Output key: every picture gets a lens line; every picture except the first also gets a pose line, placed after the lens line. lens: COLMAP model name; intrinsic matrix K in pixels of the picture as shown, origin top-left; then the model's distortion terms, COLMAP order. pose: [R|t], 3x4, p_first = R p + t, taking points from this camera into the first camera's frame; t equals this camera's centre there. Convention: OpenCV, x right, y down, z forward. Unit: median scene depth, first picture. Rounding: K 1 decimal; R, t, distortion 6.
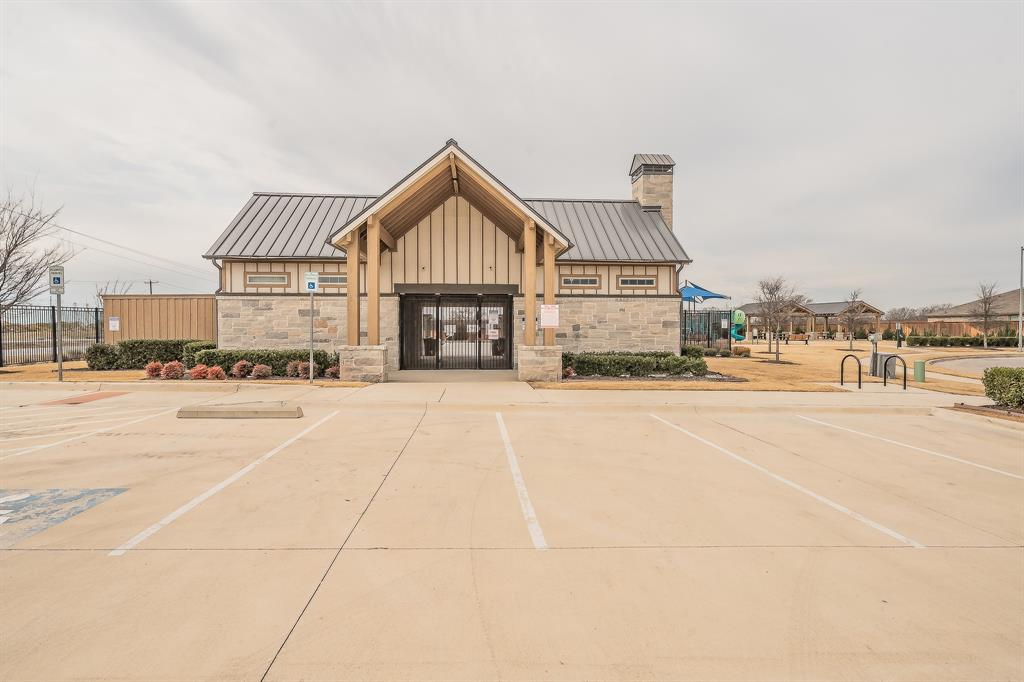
lens RADIAL K [[450.5, 0, 512.0], [0, 450.5, 341.0], [0, 0, 1]] dist [0.000077, -0.000014]
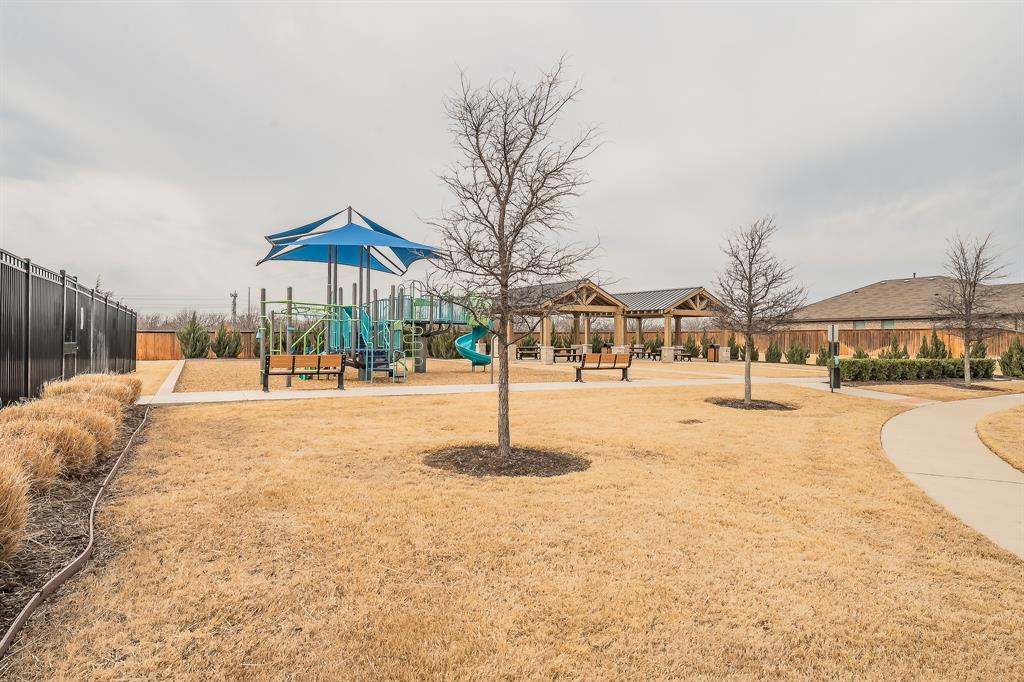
lens RADIAL K [[624.7, 0, 512.0], [0, 624.7, 341.0], [0, 0, 1]] dist [0.000074, -0.000021]
pose [[0.905785, 0.006419, 0.423690, 0.261836], [0.004131, 0.999704, -0.023976, -0.008612], [-0.423718, 0.023467, 0.905490, 0.424210]]
